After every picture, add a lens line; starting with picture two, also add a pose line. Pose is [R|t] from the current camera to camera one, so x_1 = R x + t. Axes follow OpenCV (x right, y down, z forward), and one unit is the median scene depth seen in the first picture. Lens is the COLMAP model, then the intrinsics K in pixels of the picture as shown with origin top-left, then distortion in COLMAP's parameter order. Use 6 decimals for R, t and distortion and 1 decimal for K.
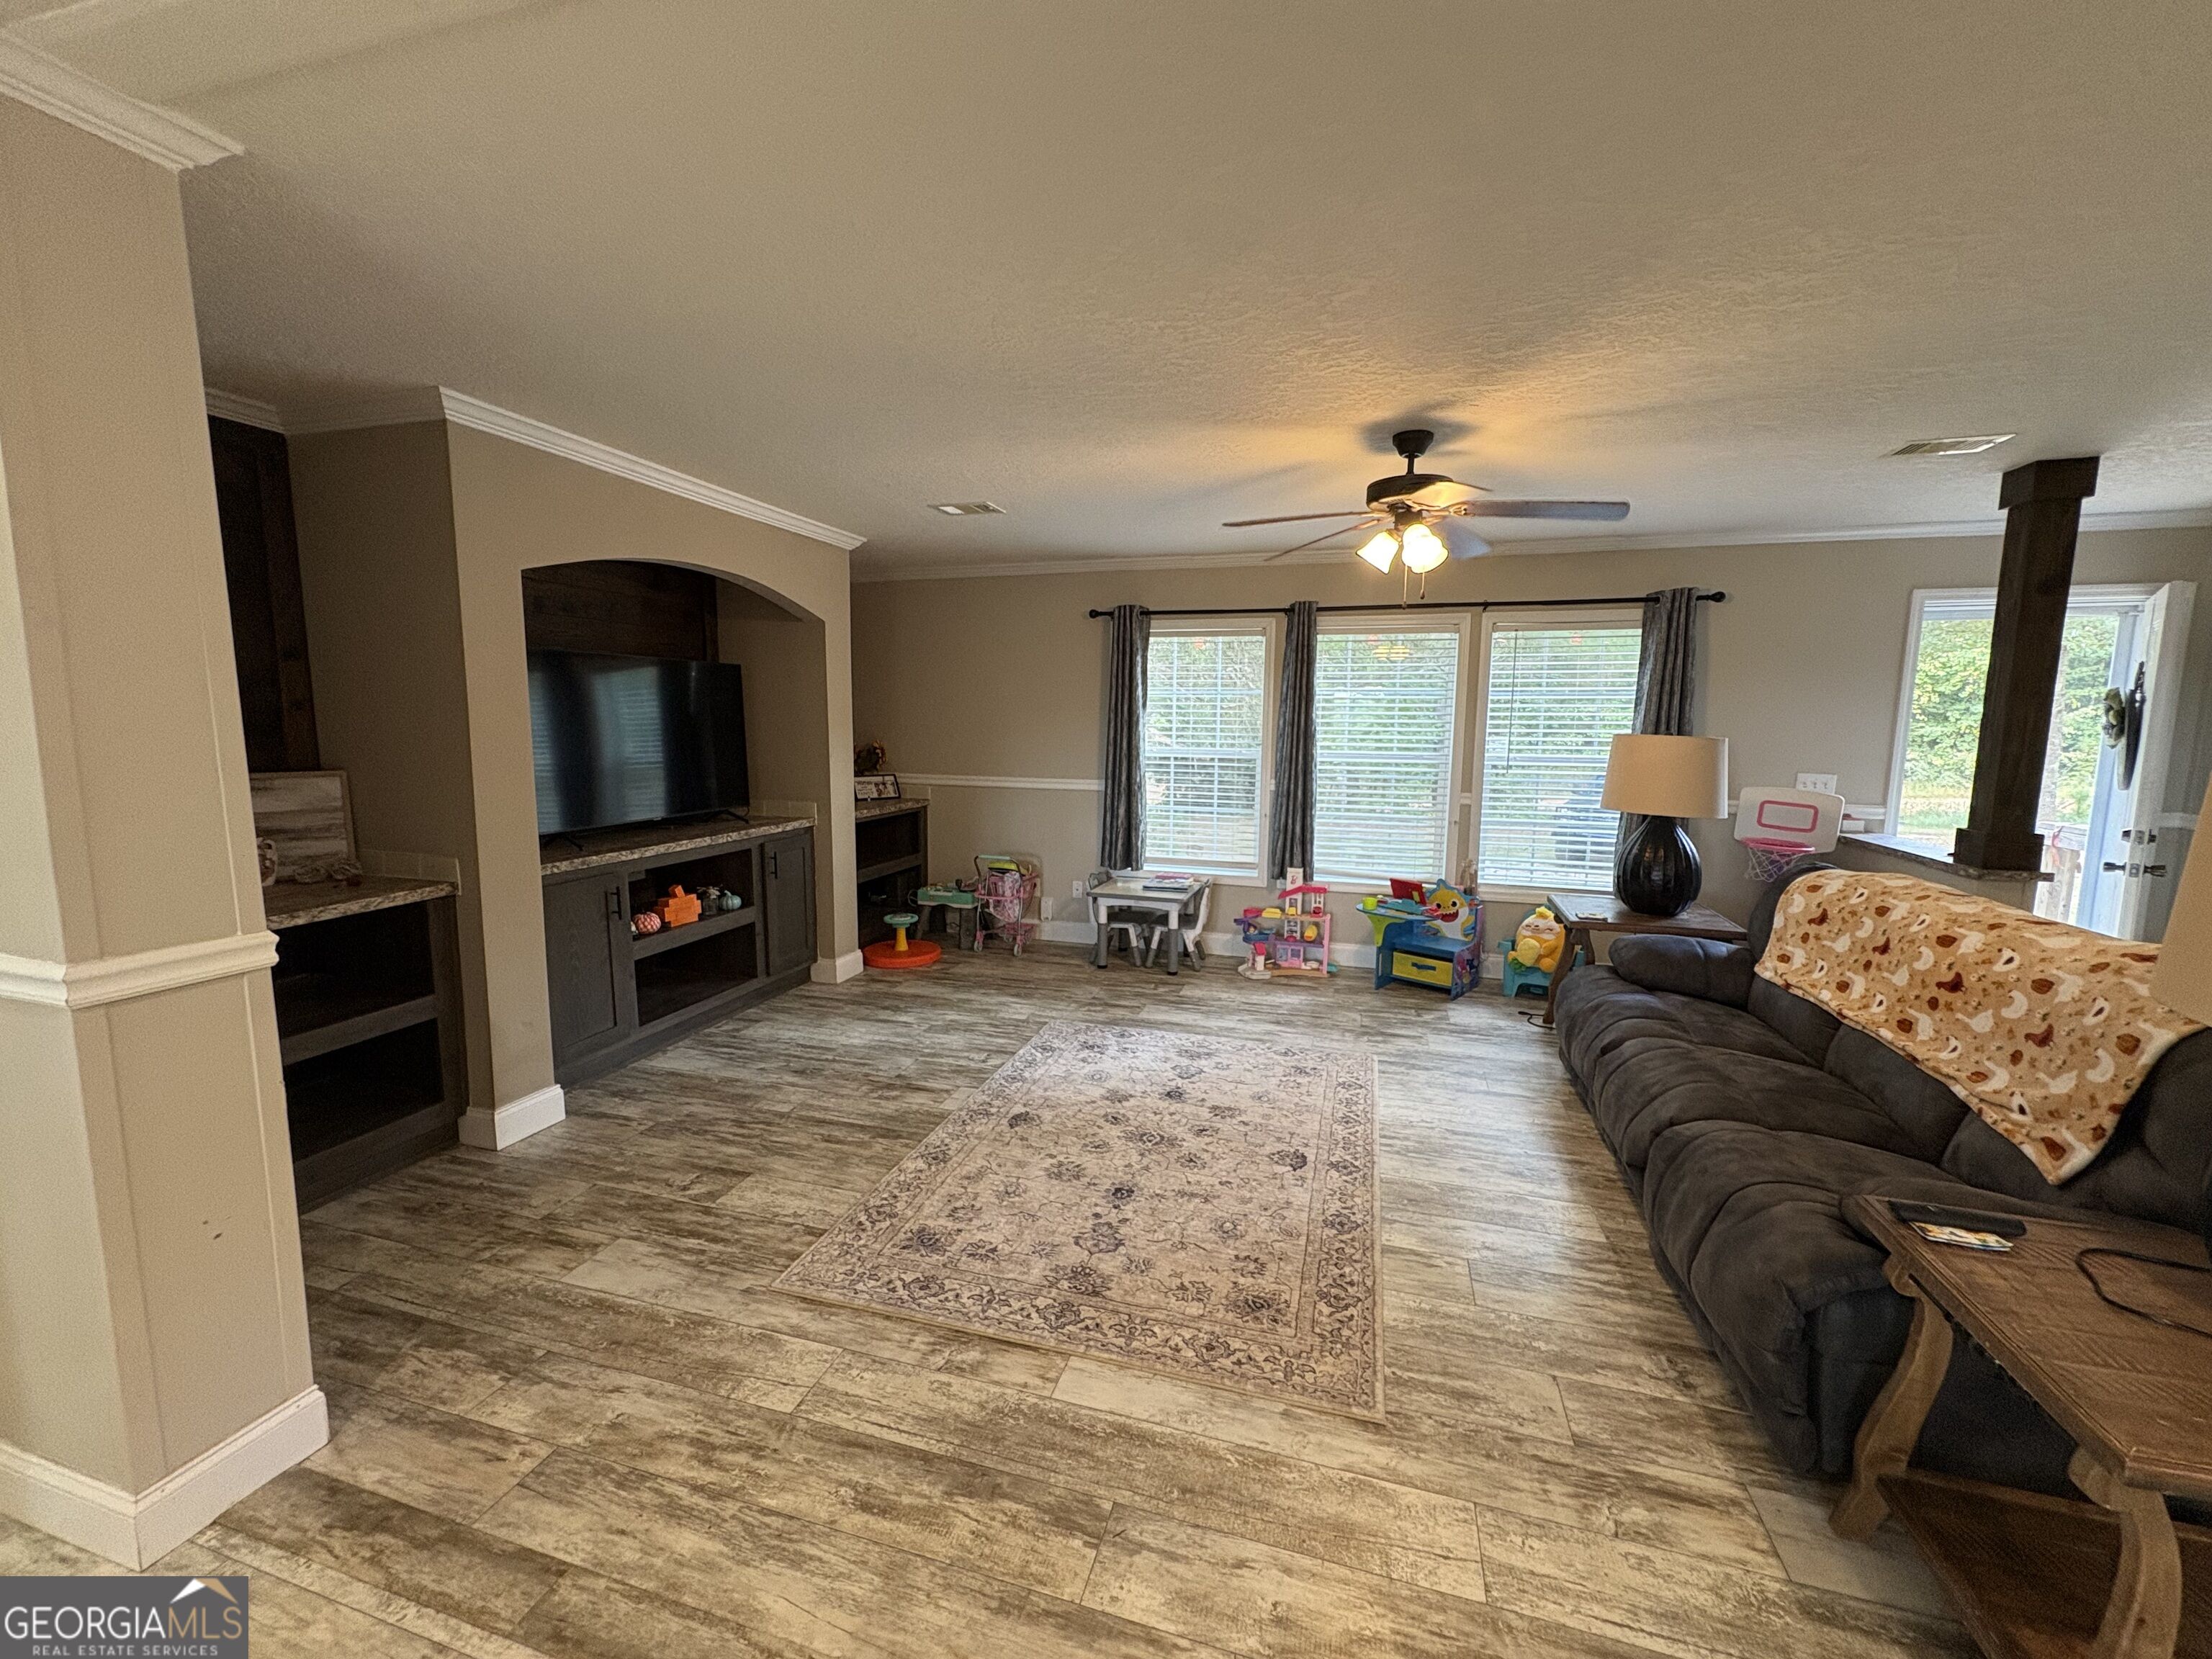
lens RADIAL K [[884.4, 0, 1119.5], [0, 884.4, 829.0], [0, 0, 1]] dist [-0.003450, 0.000694]
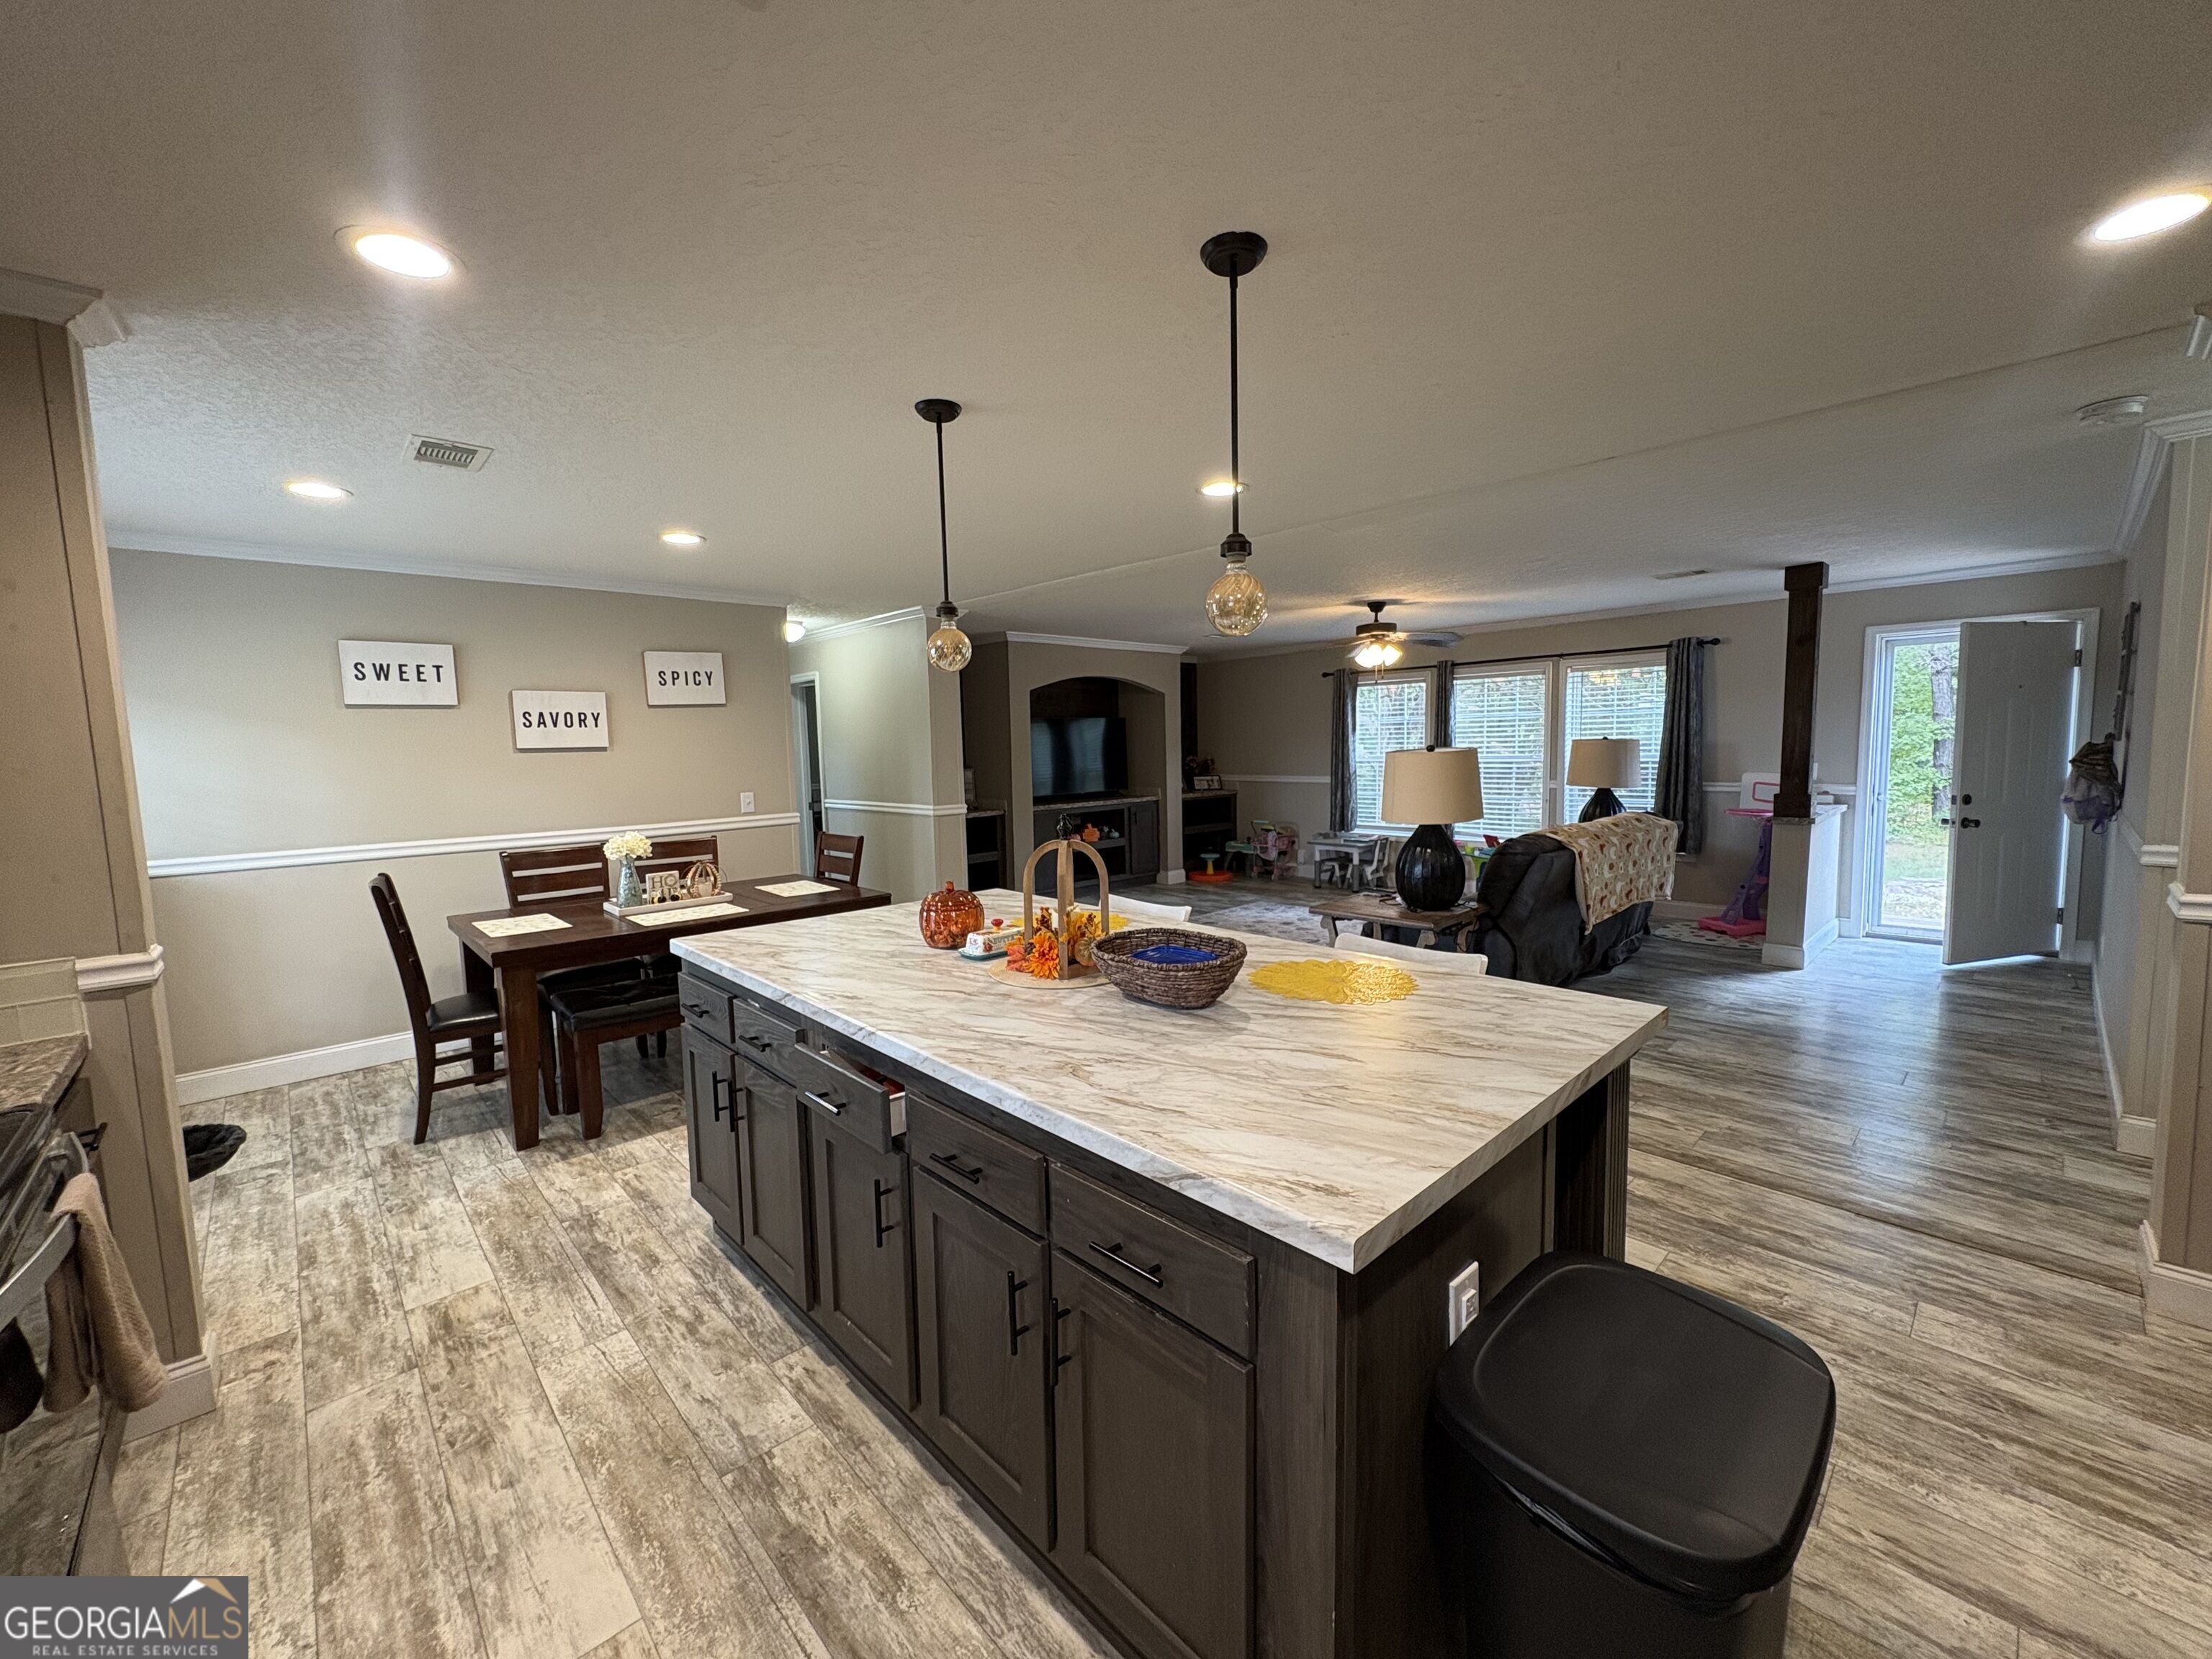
lens RADIAL K [[884.4, 0, 1111.6], [0, 884.4, 829.9], [0, 0, 1]] dist [-0.003450, 0.000694]
pose [[0.860939, 0.020340, -0.508302, 0.509881], [-0.031036, 0.999439, -0.012573, 0.083573], [0.507761, 0.026600, 0.861087, -0.656480]]
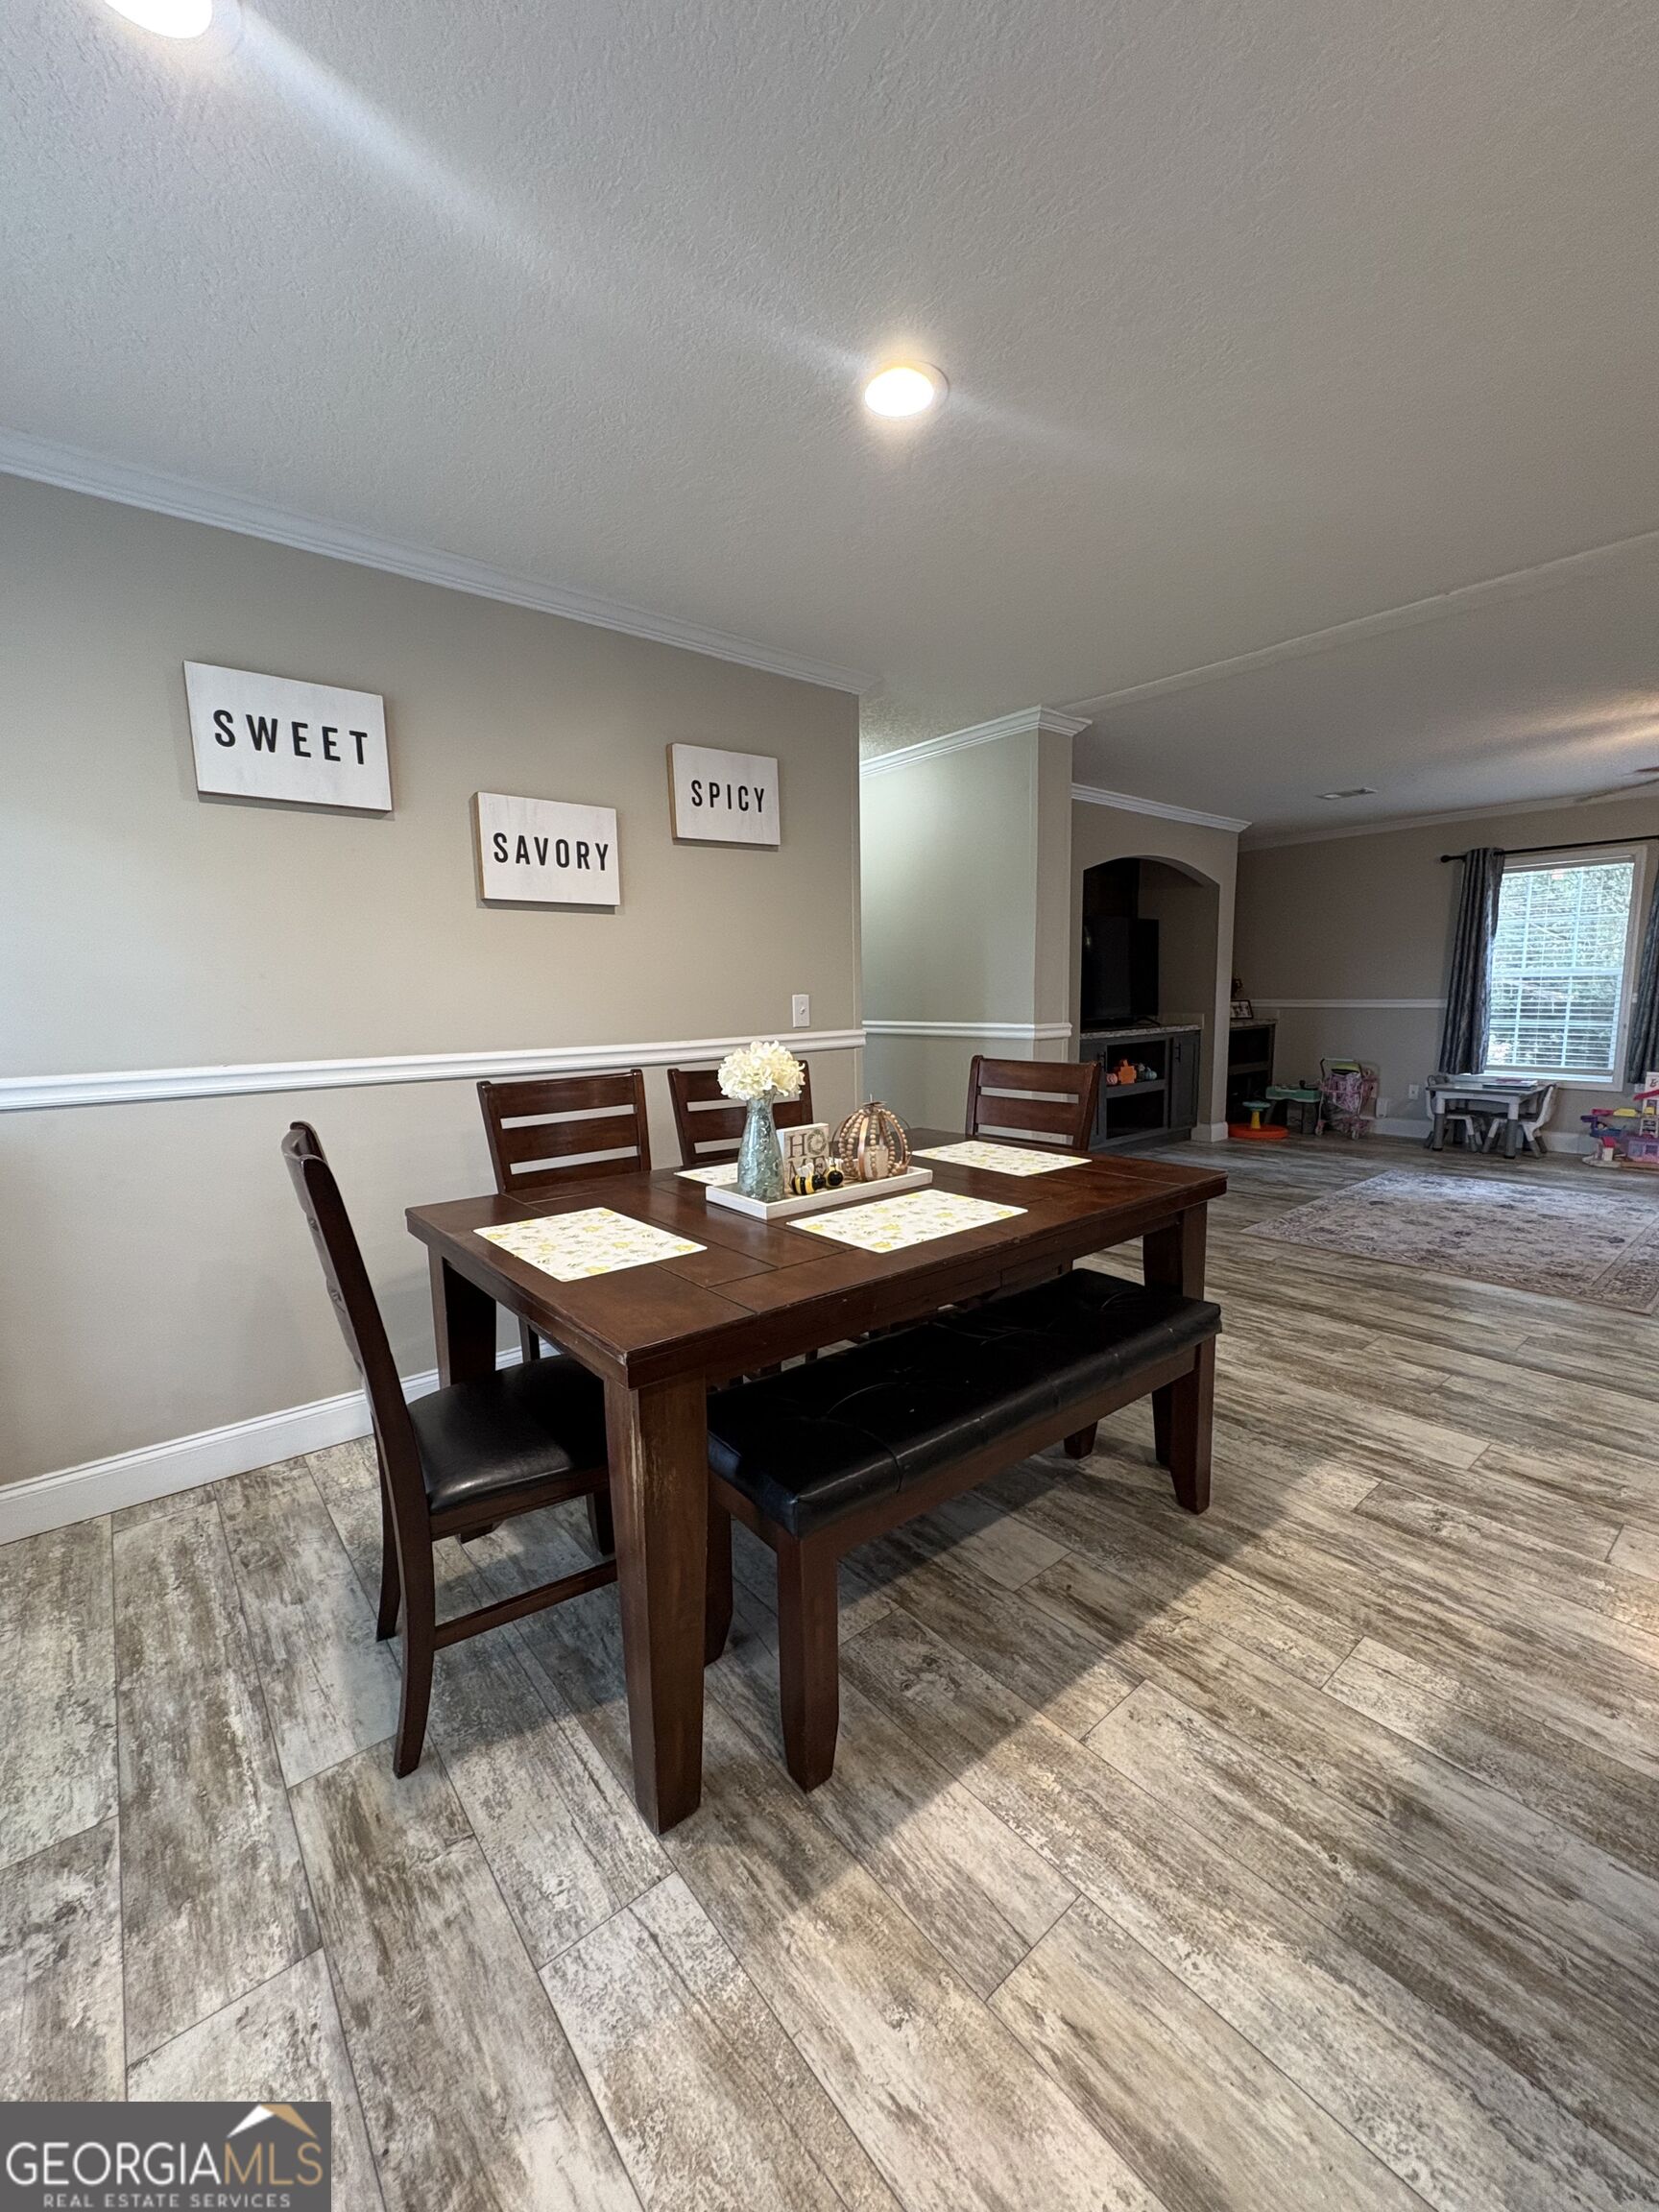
lens RADIAL K [[884.4, 0, 829.6], [0, 884.4, 1110.4], [0, 0, 1]] dist [-0.003450, 0.000694]
pose [[0.823309, 0.050655, -0.565329, -0.024398], [-0.042261, 0.998716, 0.027941, 0.106677], [0.566019, 0.000887, 0.824392, -0.493484]]
